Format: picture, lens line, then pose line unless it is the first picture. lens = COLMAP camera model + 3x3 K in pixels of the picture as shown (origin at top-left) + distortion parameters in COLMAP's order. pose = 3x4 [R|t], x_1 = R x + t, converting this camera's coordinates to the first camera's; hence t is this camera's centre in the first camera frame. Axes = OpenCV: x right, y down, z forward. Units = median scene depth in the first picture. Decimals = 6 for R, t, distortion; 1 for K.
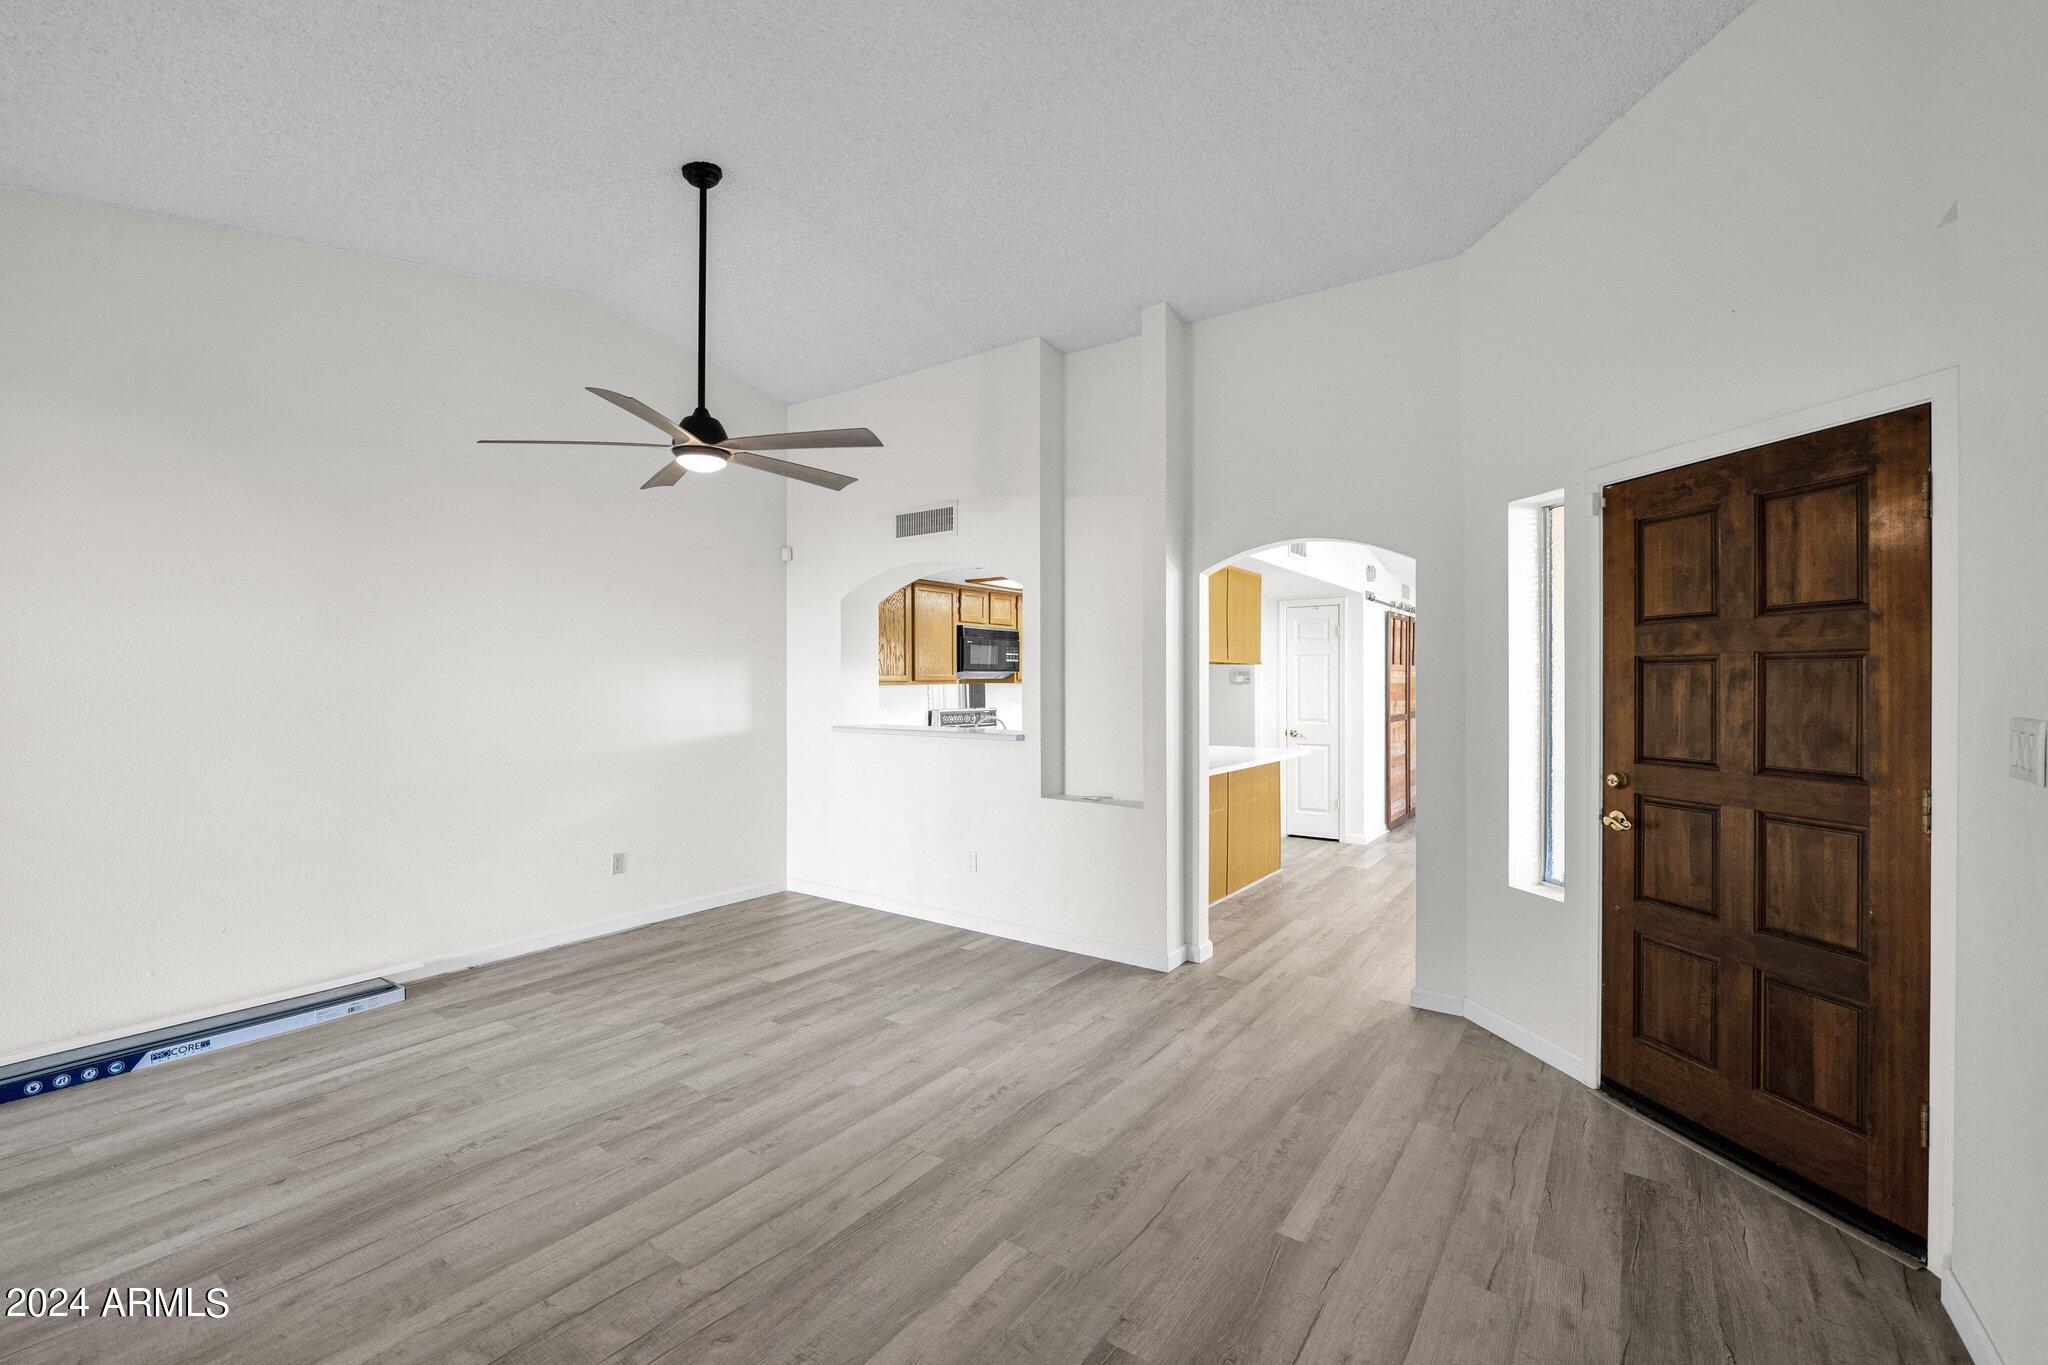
lens RADIAL K [[862.6, 0, 1016.1], [0, 862.6, 681.2], [0, 0, 1]] dist [-0.010830, -0.000111]
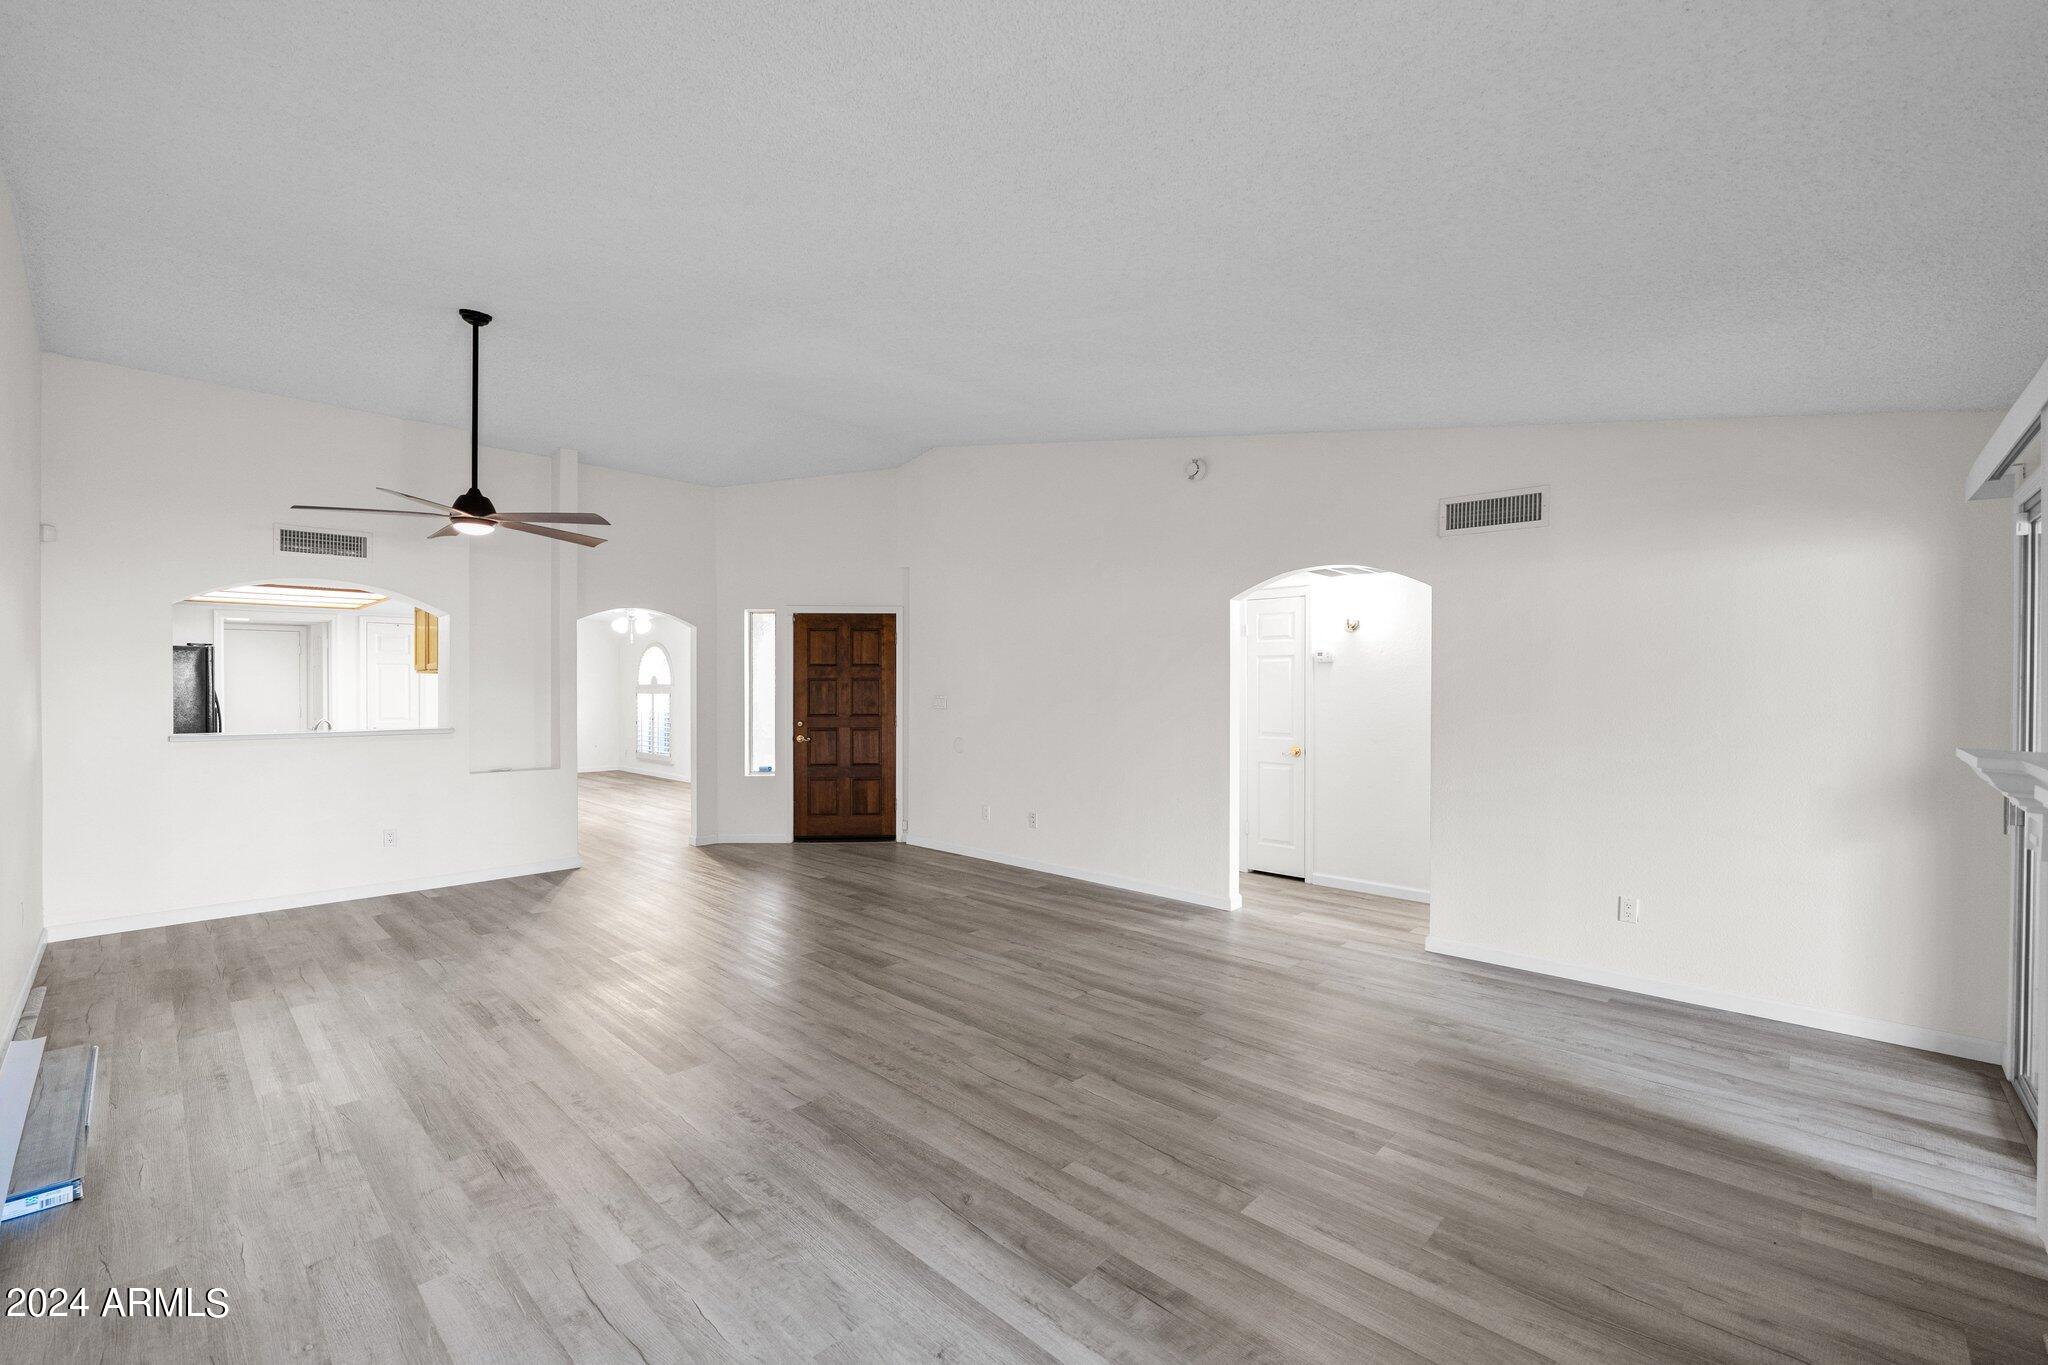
lens RADIAL K [[862.6, 0, 990.8], [0, 862.6, 689.0], [0, 0, 1]] dist [-0.010830, -0.000111]
pose [[0.168005, -0.004870, 0.985774, -1.938023], [-0.001526, 0.999985, 0.005200, -0.009185], [-0.985785, -0.002378, 0.167995, -0.042457]]
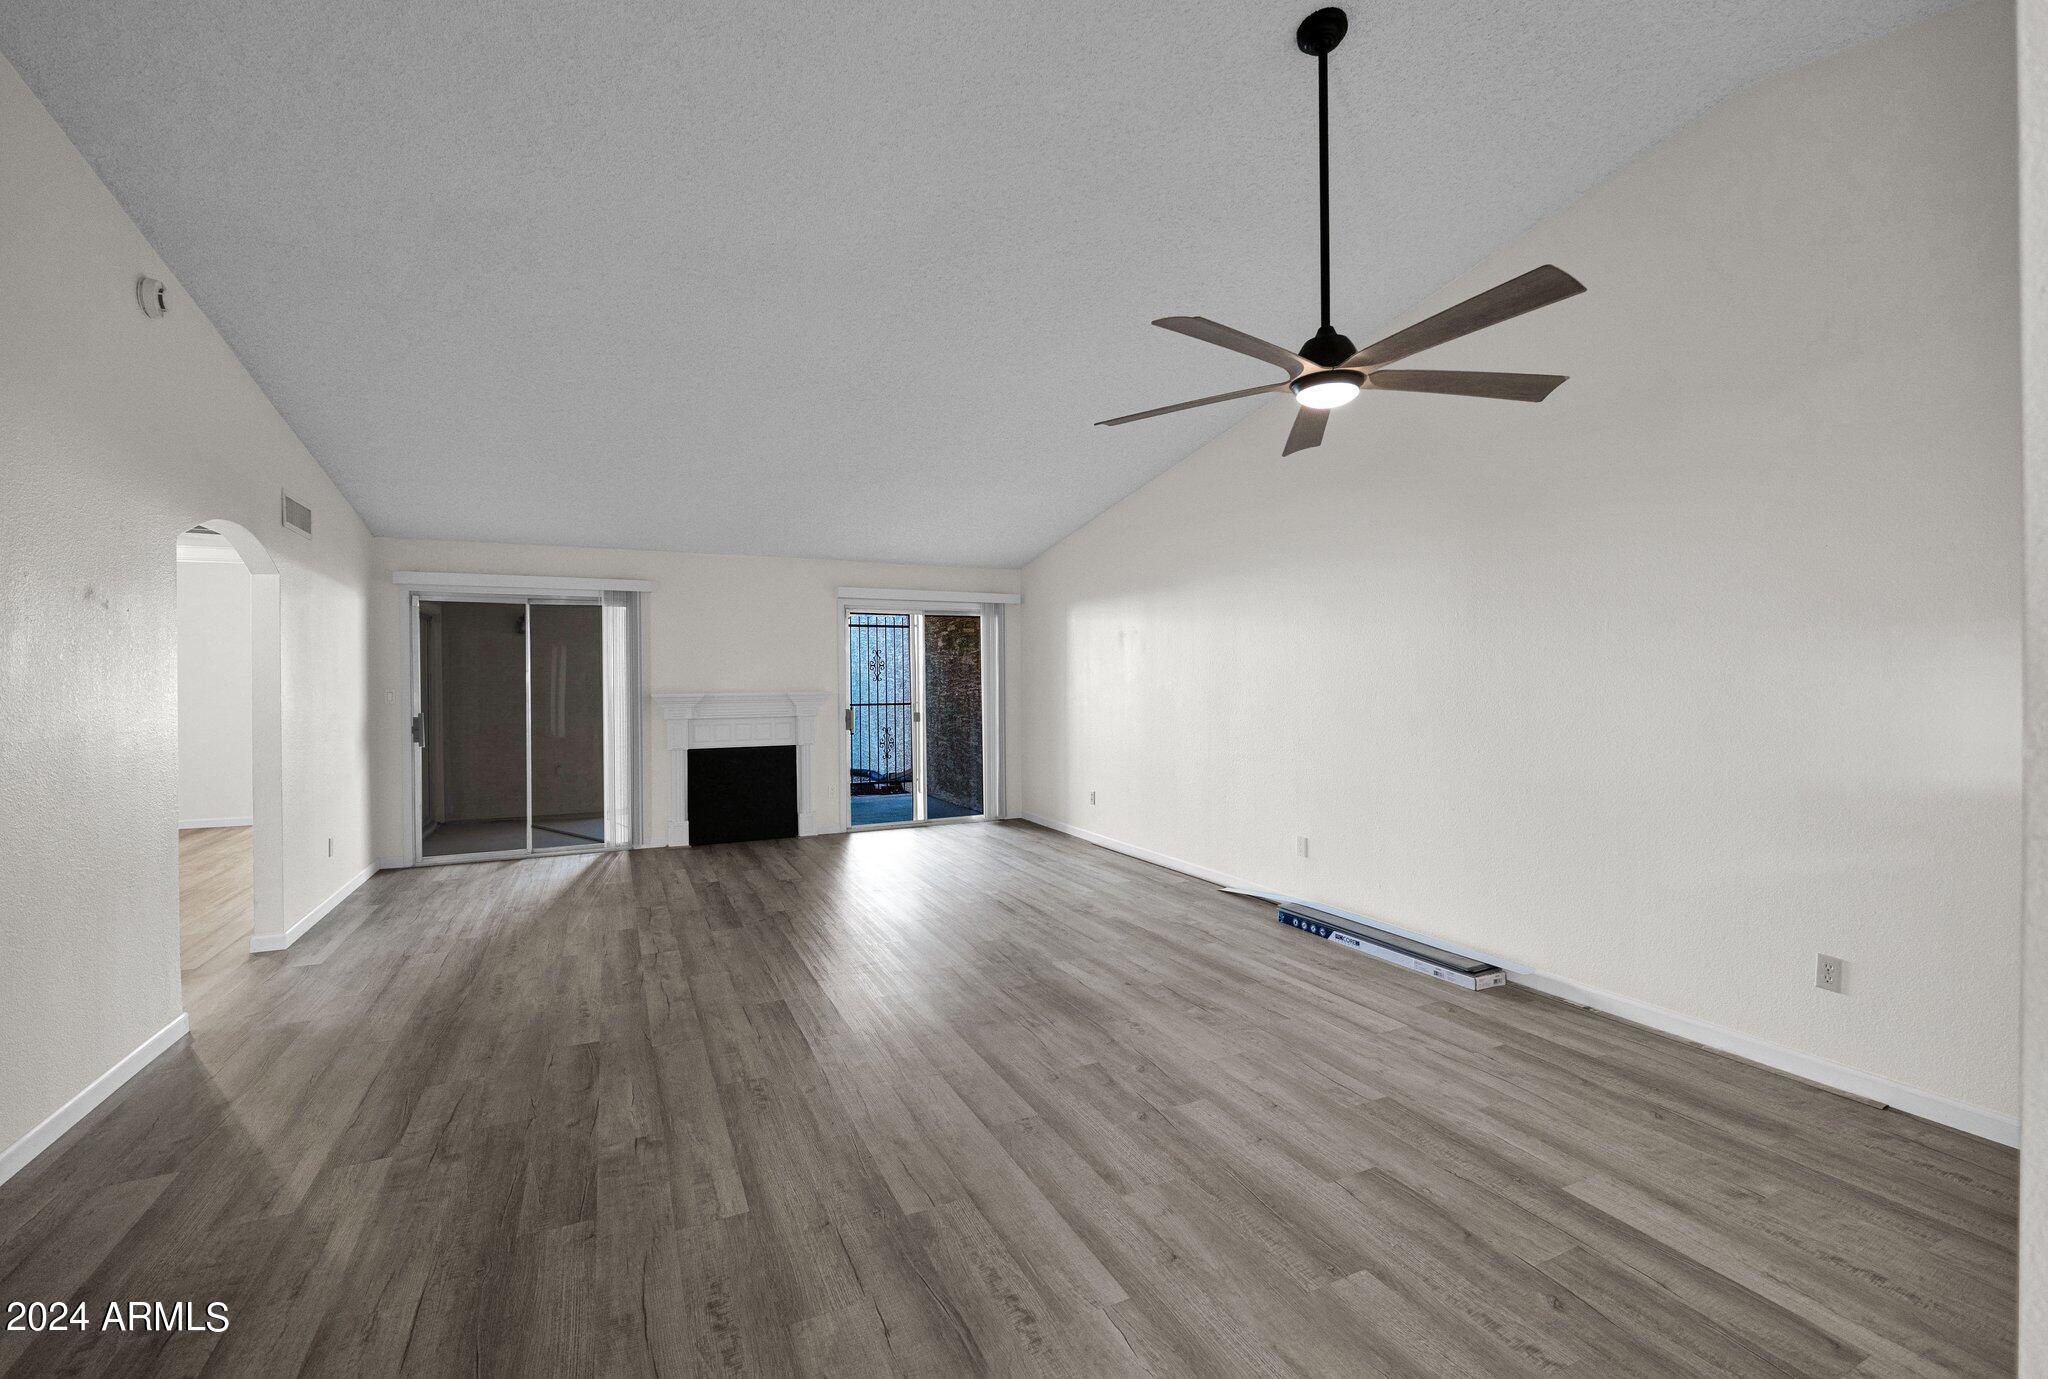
lens RADIAL K [[862.6, 0, 1028.3], [0, 862.6, 677.3], [0, 0, 1]] dist [-0.010830, -0.000111]
pose [[-0.473100, 0.003067, -0.881003, 0.581039], [0.007327, 0.999973, -0.000454, 0.001698], [0.880978, -0.006670, -0.473110, 1.401038]]
